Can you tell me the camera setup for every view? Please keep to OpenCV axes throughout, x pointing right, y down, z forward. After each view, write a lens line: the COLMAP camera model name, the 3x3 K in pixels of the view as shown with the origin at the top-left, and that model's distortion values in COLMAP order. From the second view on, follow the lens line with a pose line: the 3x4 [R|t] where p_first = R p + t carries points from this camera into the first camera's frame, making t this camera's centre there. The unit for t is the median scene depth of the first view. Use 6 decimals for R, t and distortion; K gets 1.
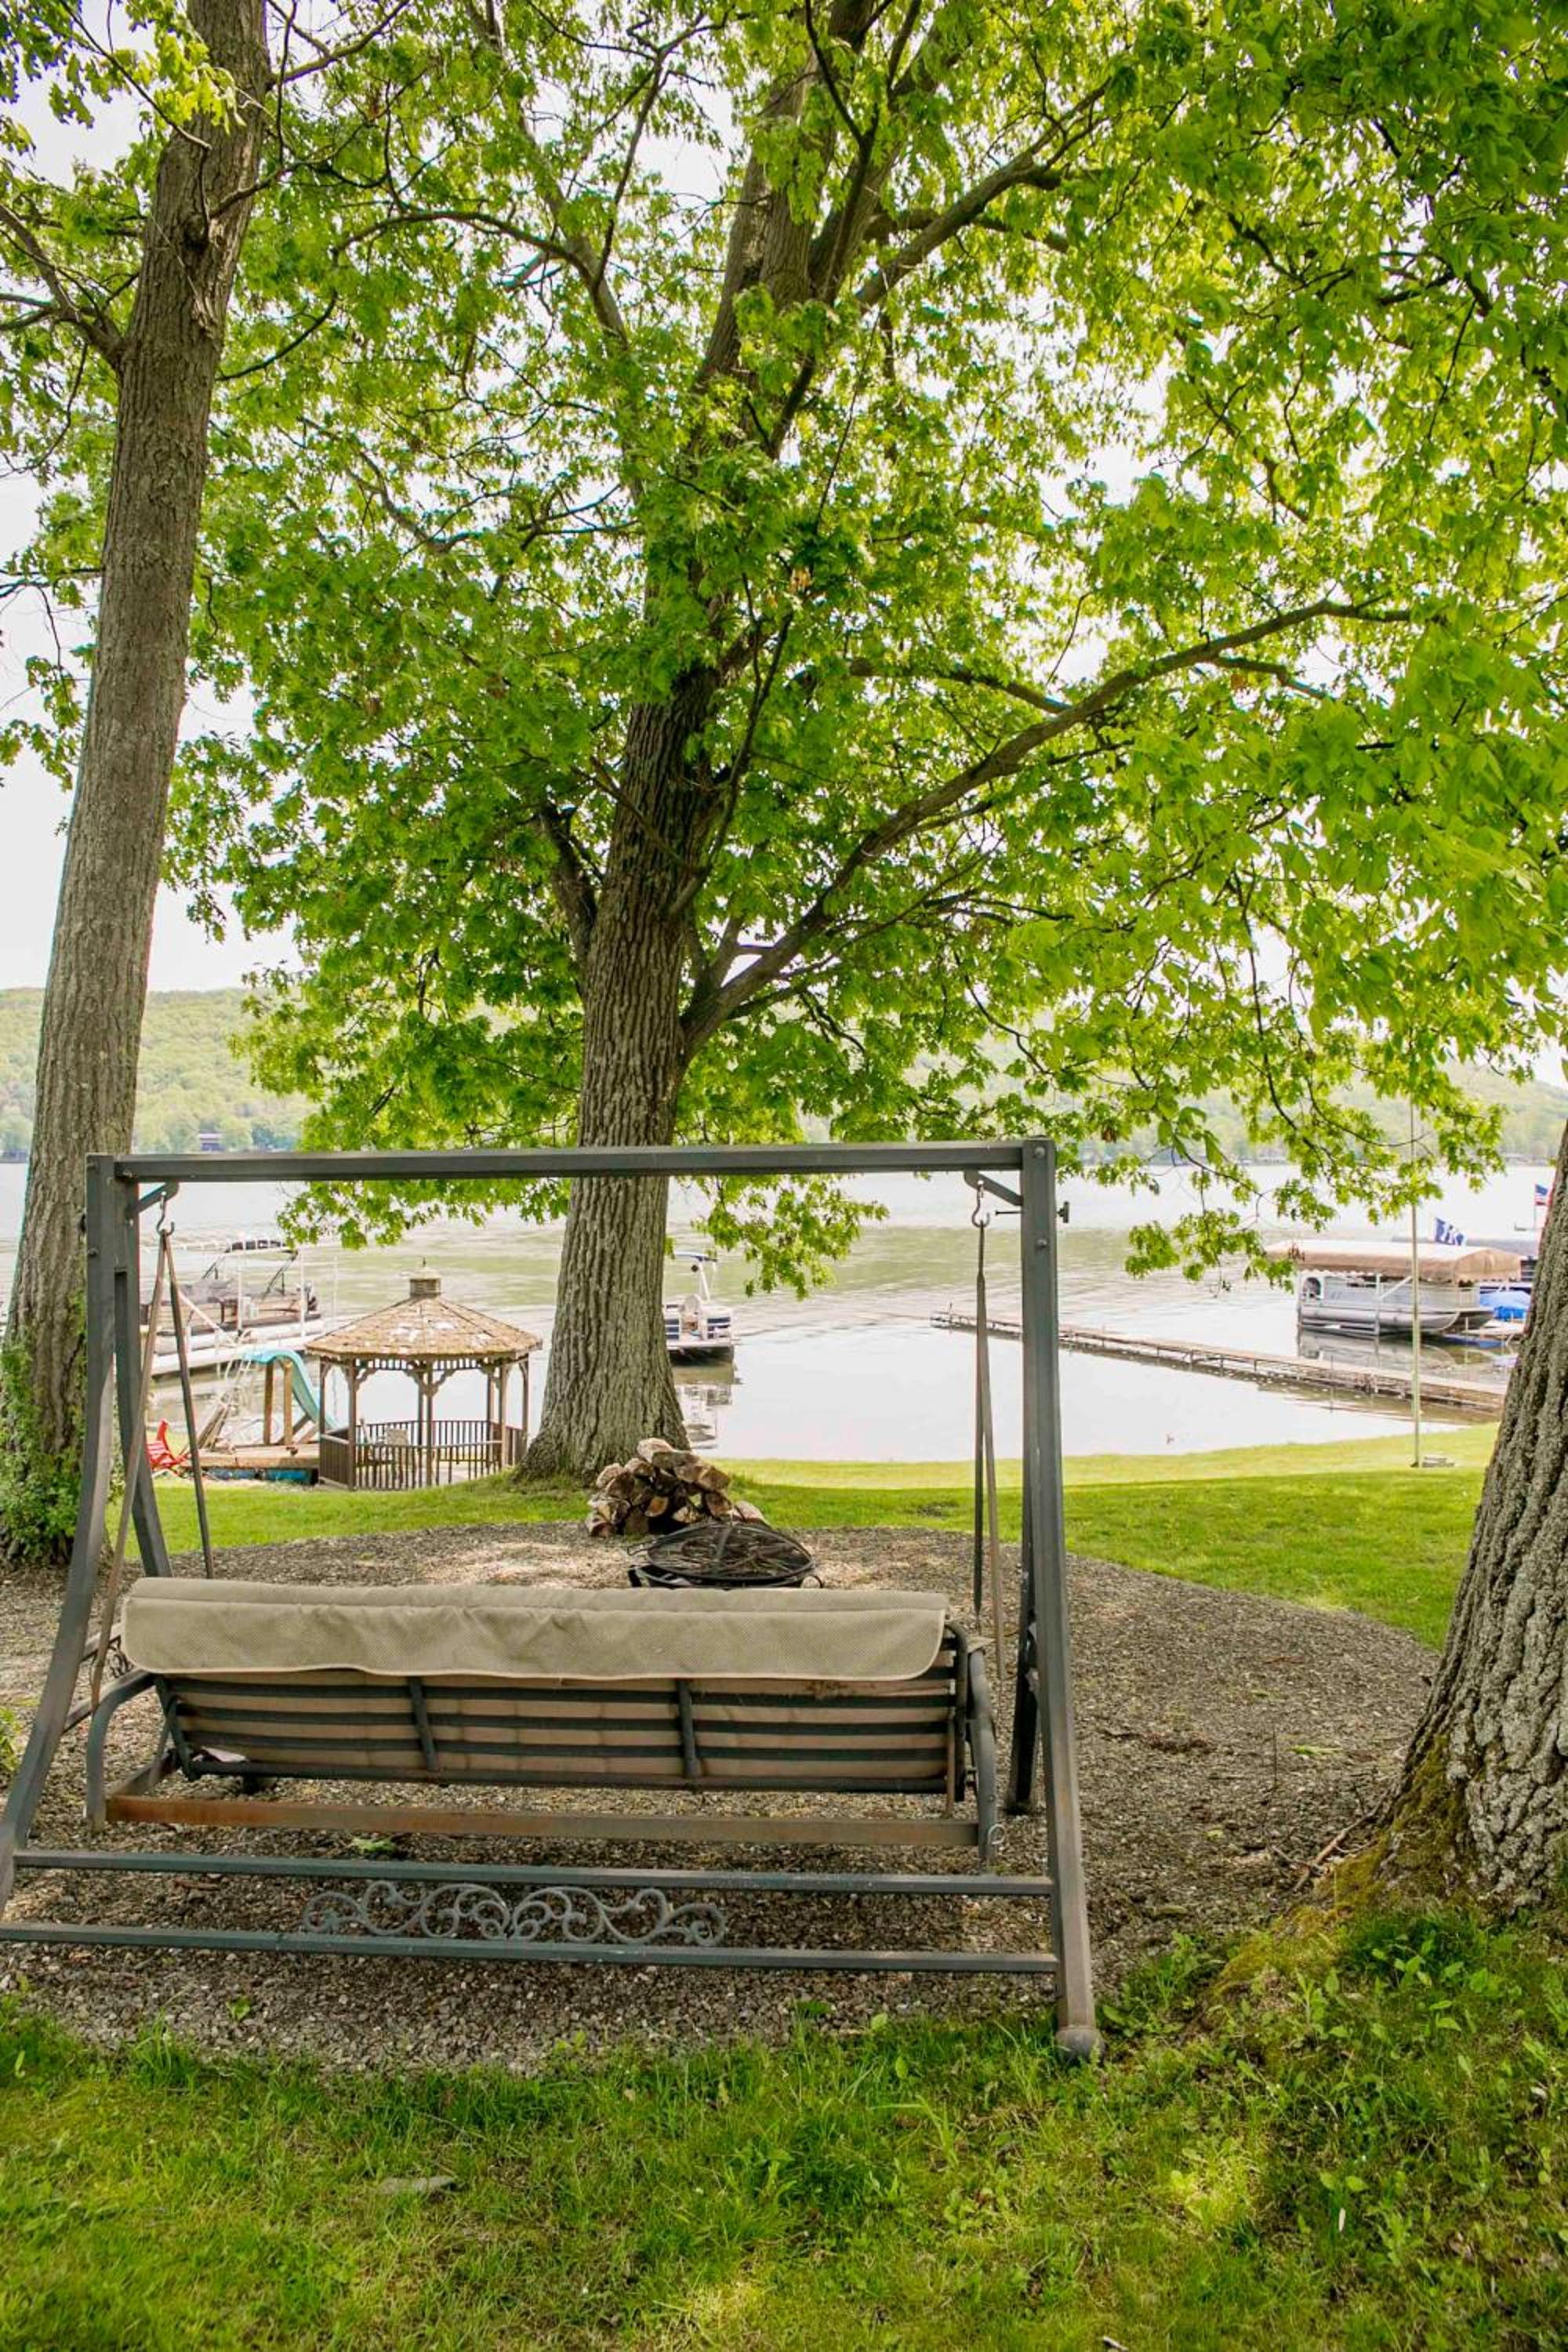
lens RADIAL K [[1601.4, 0, 785.6], [0, 1601.4, 1188.6], [0, 0, 1]] dist [-0.132373, 0.114275]
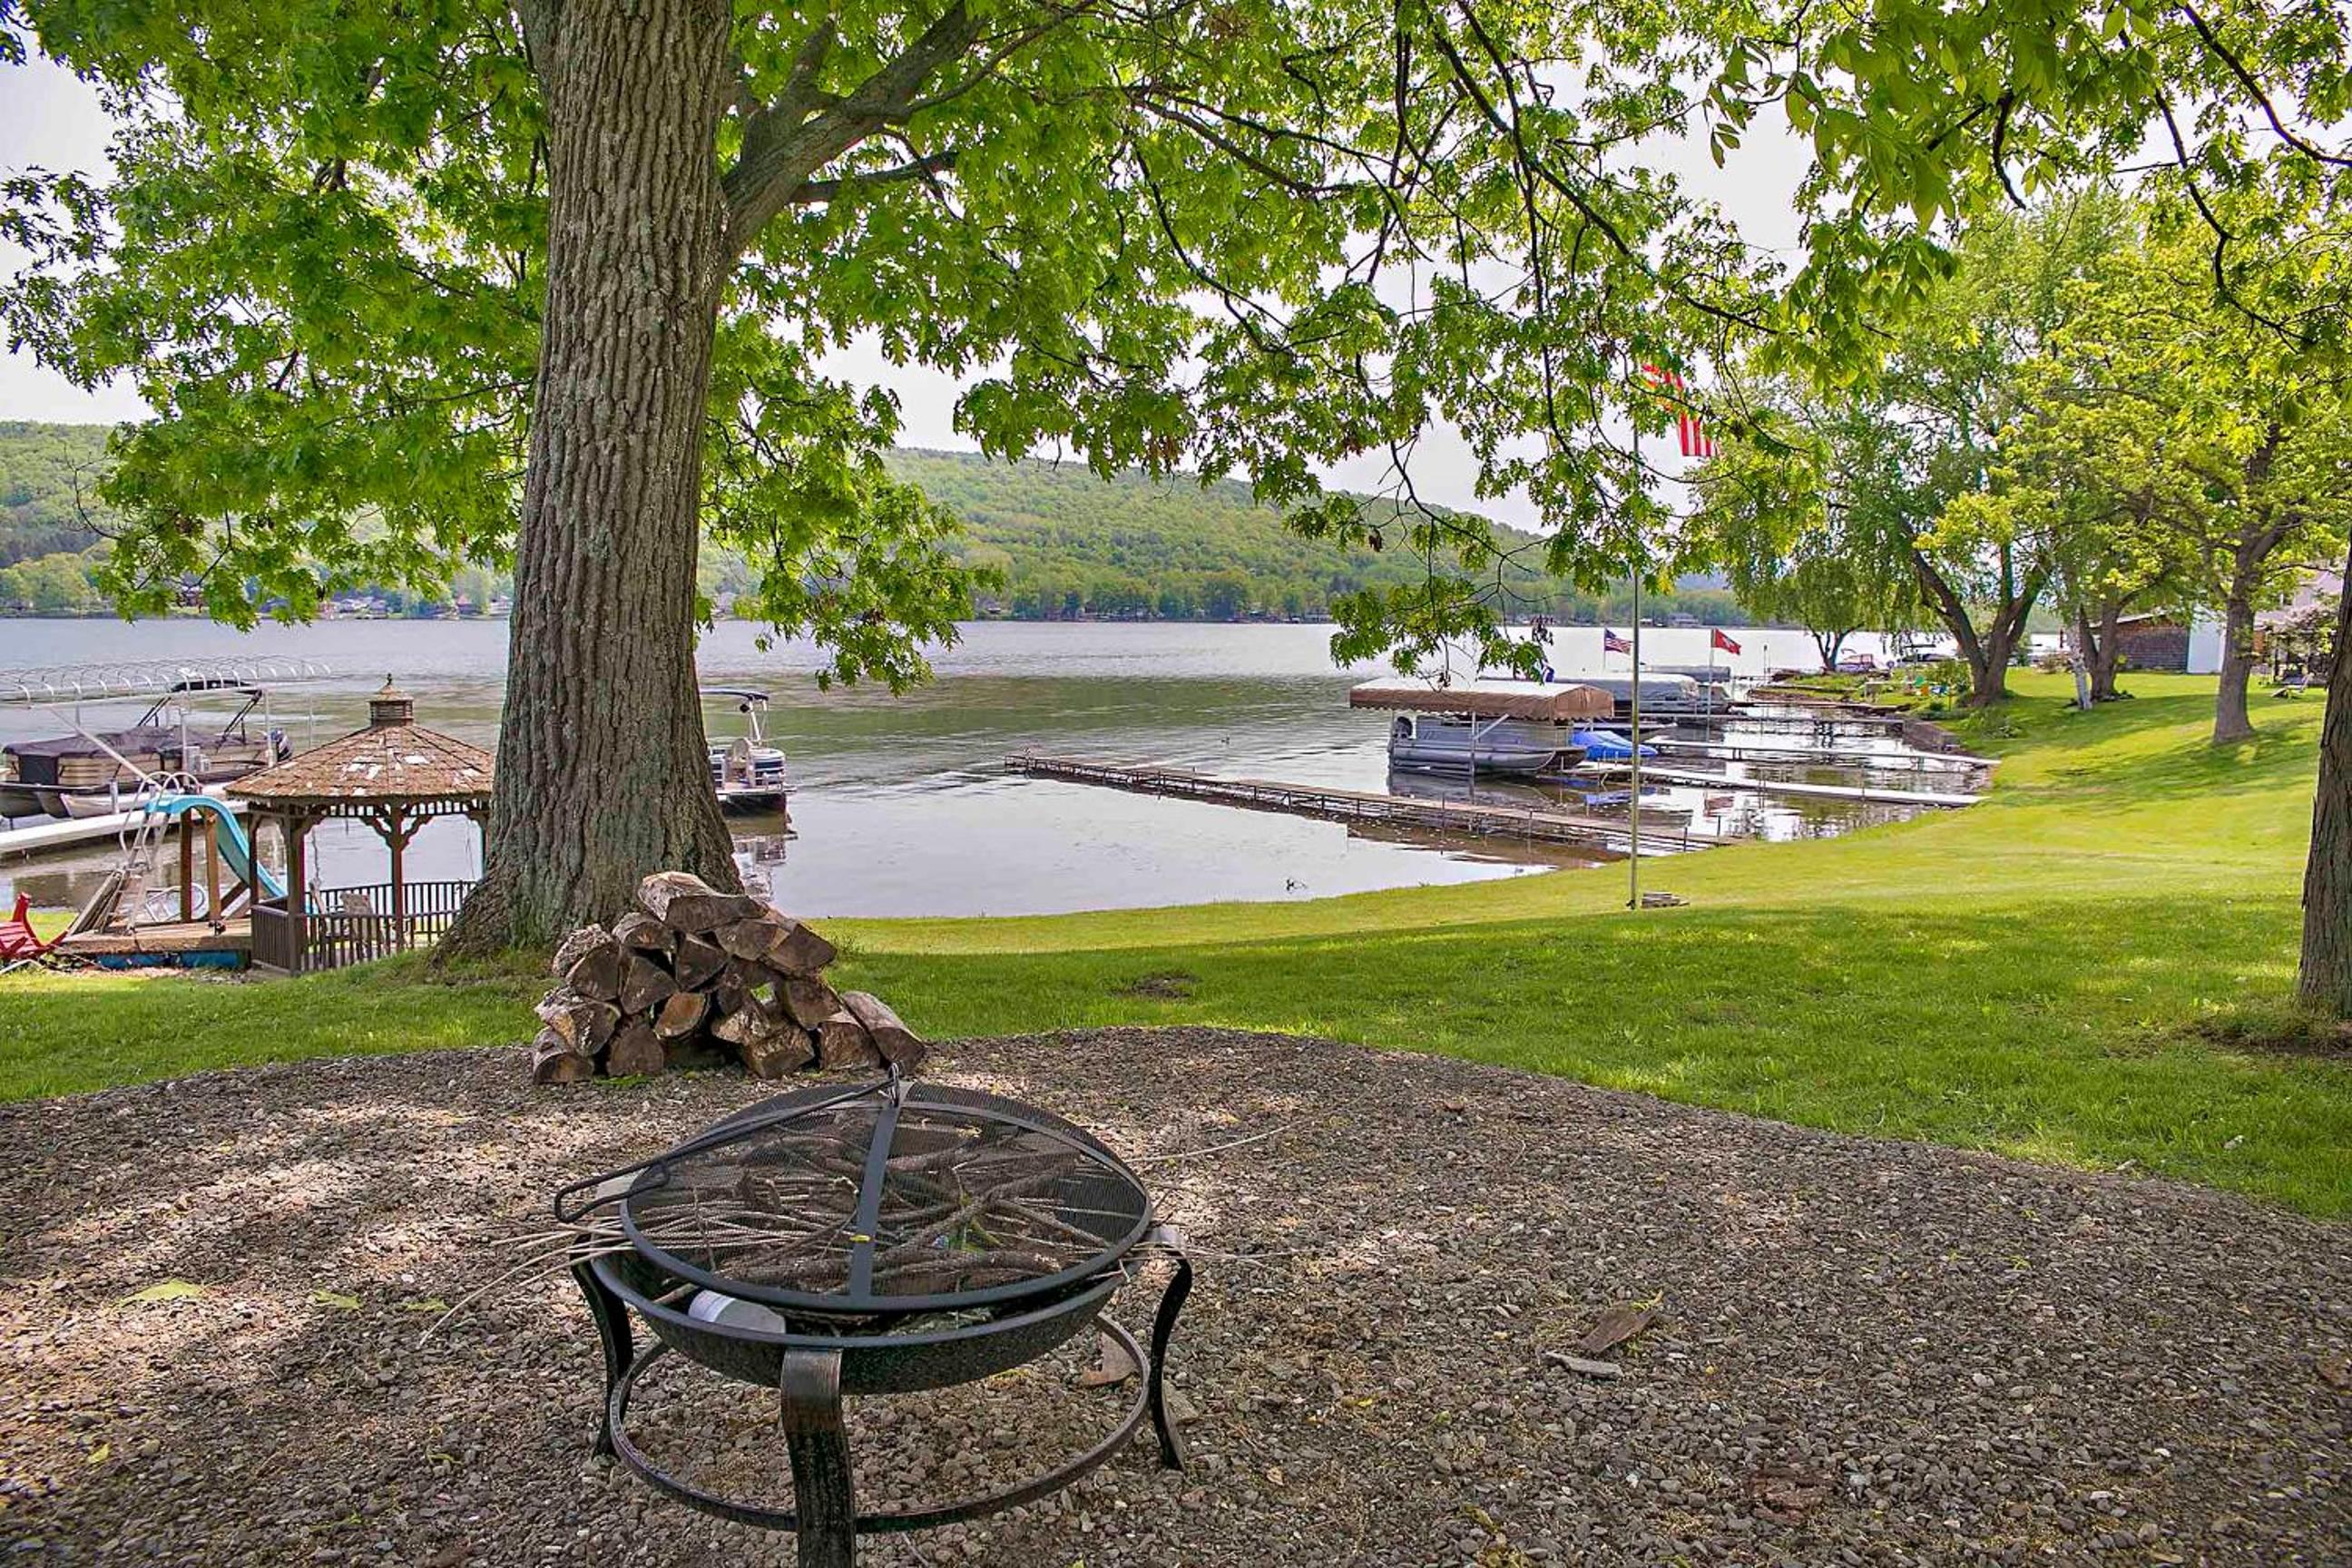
lens RADIAL K [[1601.4, 0, 1176.0], [0, 1601.4, 784.0], [0, 0, 1]] dist [-0.132373, 0.114275]
pose [[0.977936, -0.015485, 0.208330, -0.026318], [-0.002429, 0.996339, 0.085460, 0.071647], [-0.208891, -0.084080, 0.974318, 0.404347]]
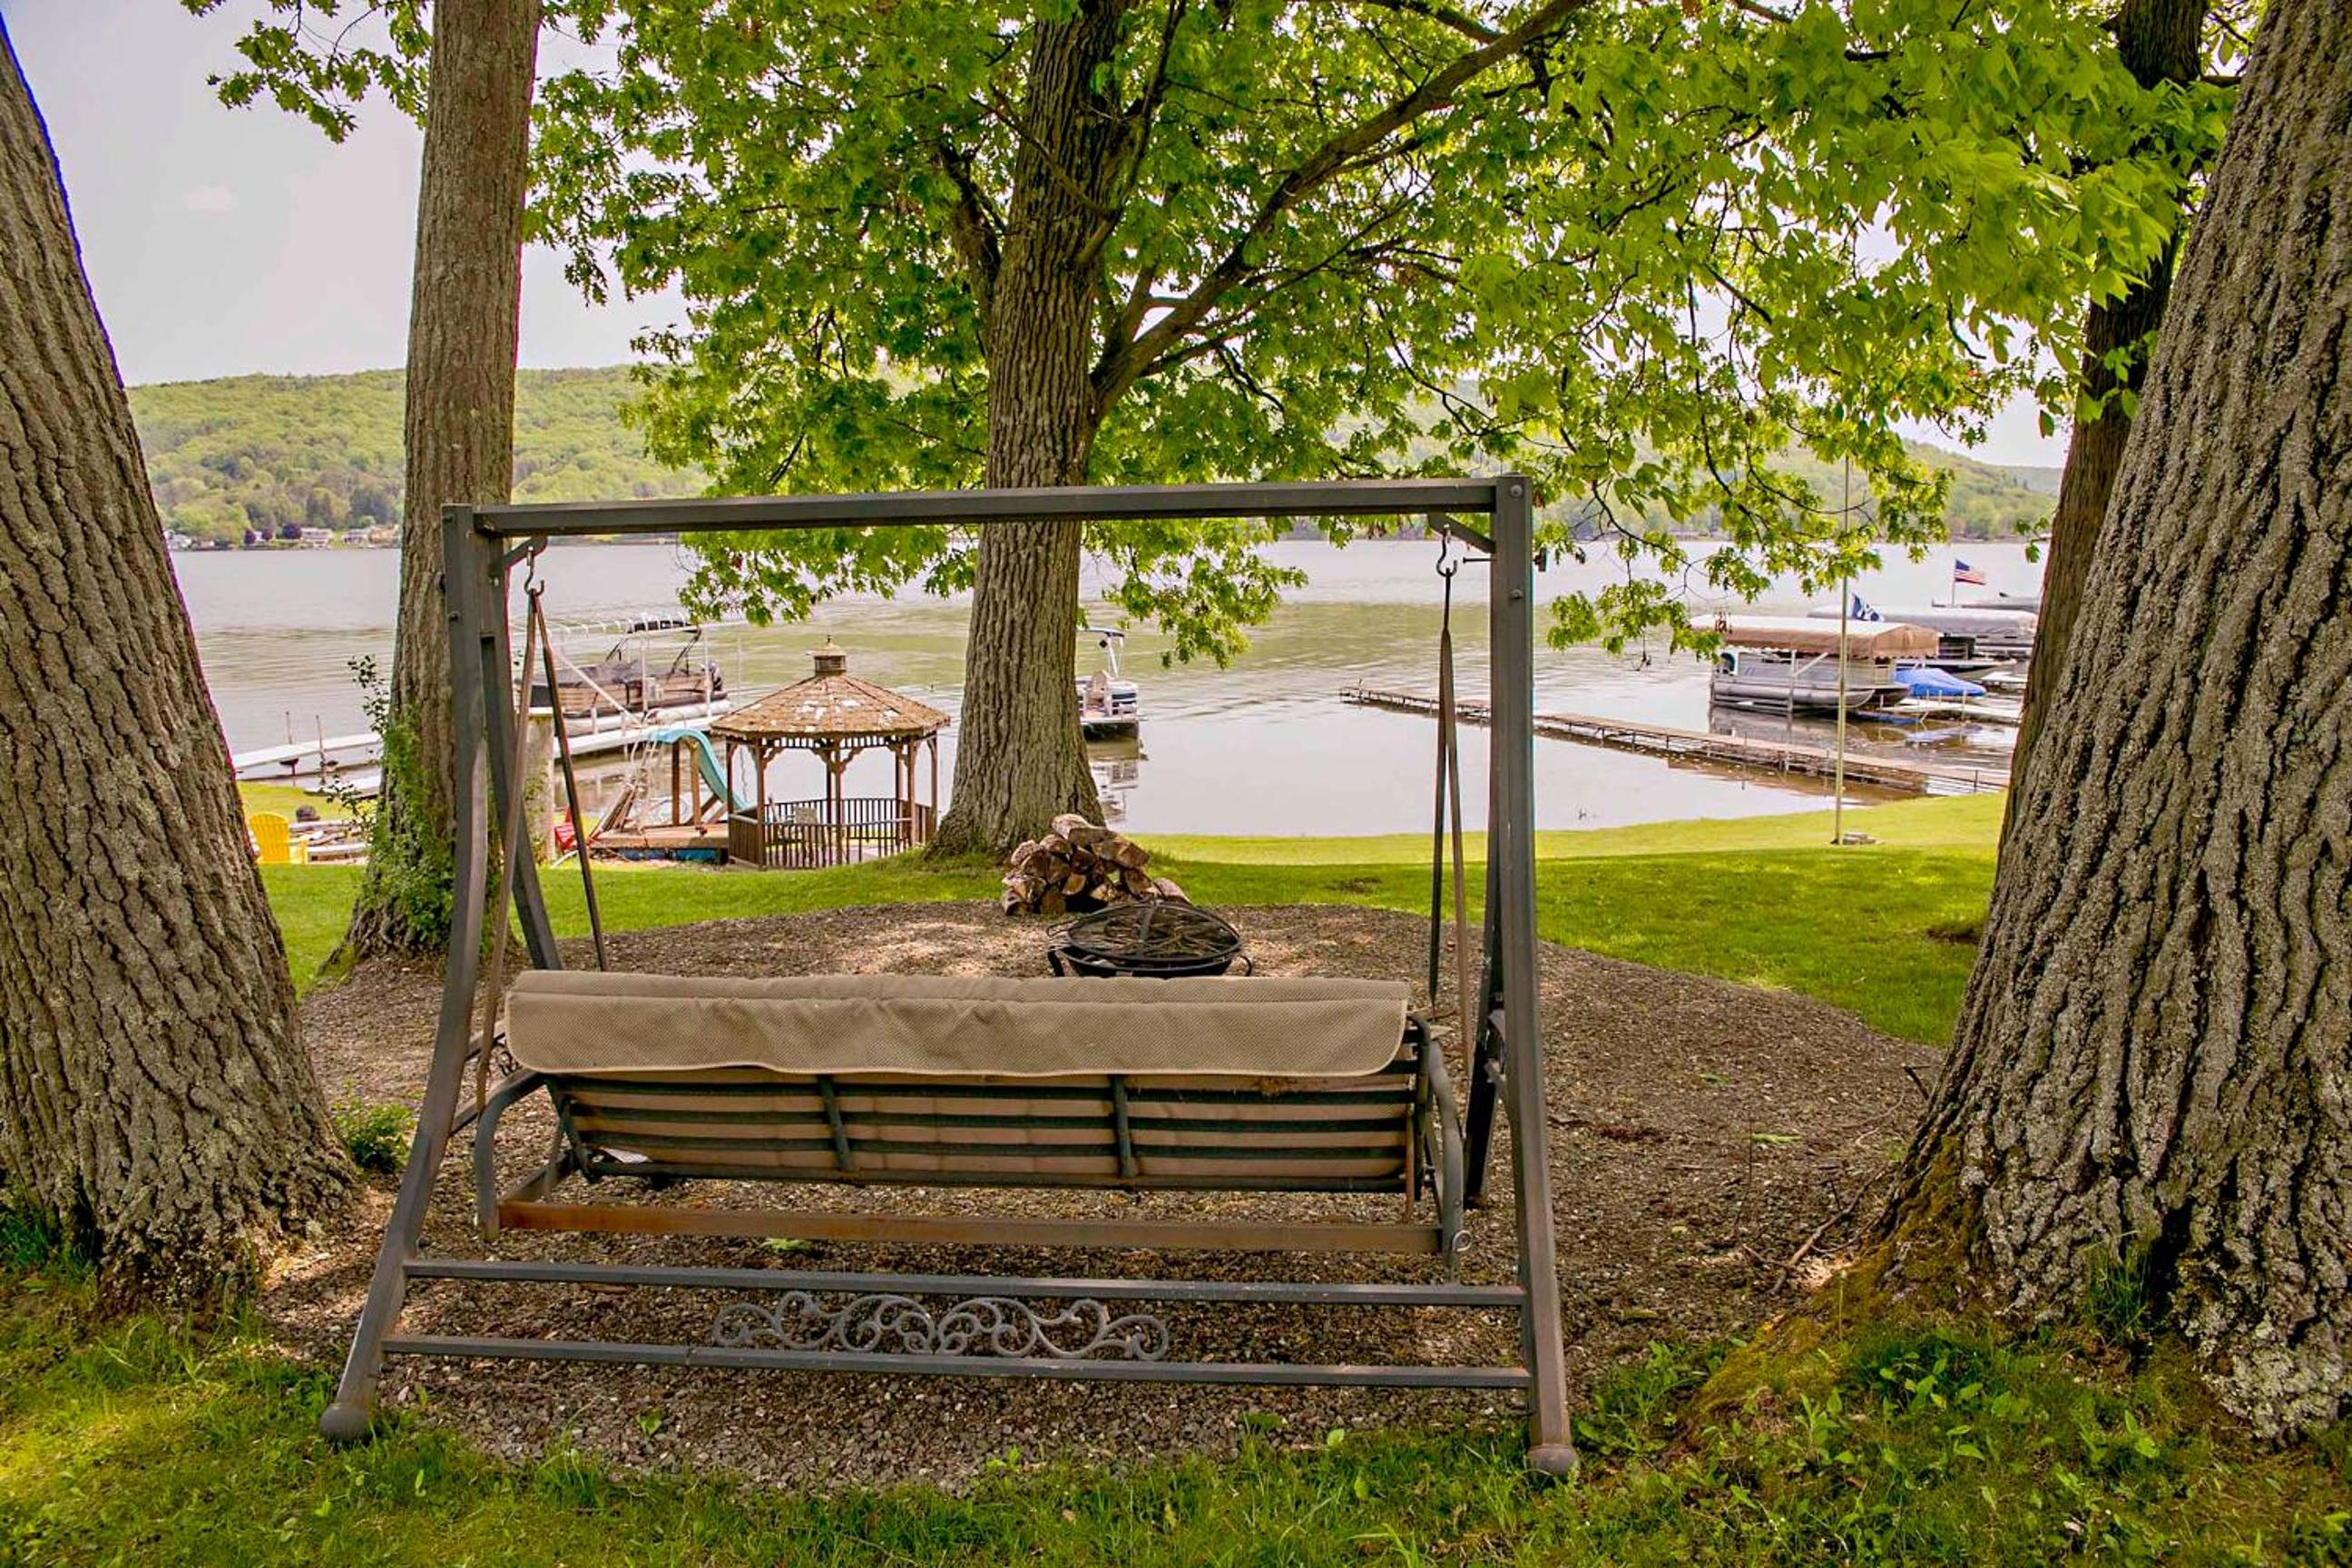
lens RADIAL K [[1601.4, 0, 1176.0], [0, 1601.4, 784.0], [0, 0, 1]] dist [-0.132373, 0.114275]
pose [[0.999942, -0.004131, -0.009905, -0.007303], [0.005439, 0.990707, 0.135905, 0.006197], [0.009252, -0.135951, 0.990672, 0.037279]]
